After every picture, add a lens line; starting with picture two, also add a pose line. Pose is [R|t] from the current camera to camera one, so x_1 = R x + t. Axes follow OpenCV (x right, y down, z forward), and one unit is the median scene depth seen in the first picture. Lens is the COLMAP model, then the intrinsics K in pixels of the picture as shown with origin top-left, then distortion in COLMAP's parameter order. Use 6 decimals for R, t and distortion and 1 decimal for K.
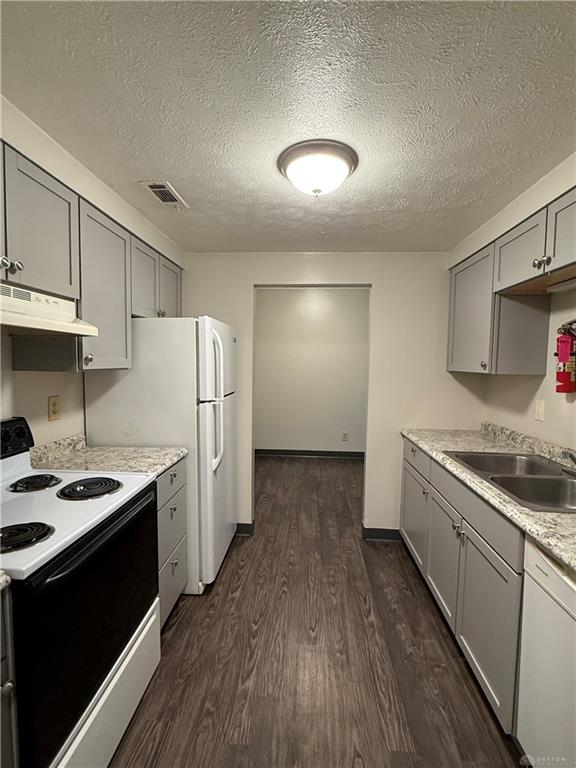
lens RADIAL K [[359.3, 0, 288.8], [0, 359.3, 385.7], [0, 0, 1]] dist [-0.001188, 0.000490]
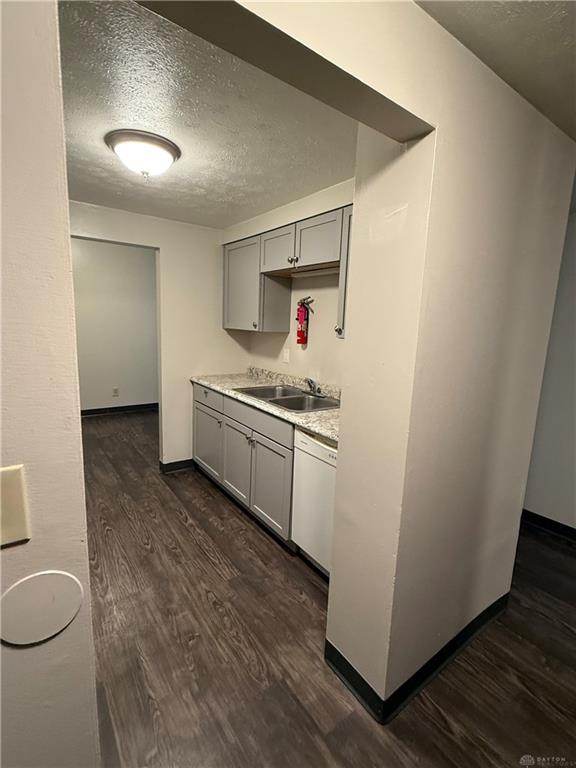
lens RADIAL K [[359.3, 0, 288.8], [0, 359.3, 385.7], [0, 0, 1]] dist [-0.001188, 0.000490]
pose [[0.770402, -0.096277, 0.630247, -0.254212], [0.013482, 0.990771, 0.134871, -0.010474], [-0.637416, -0.095408, 0.764590, -0.169833]]
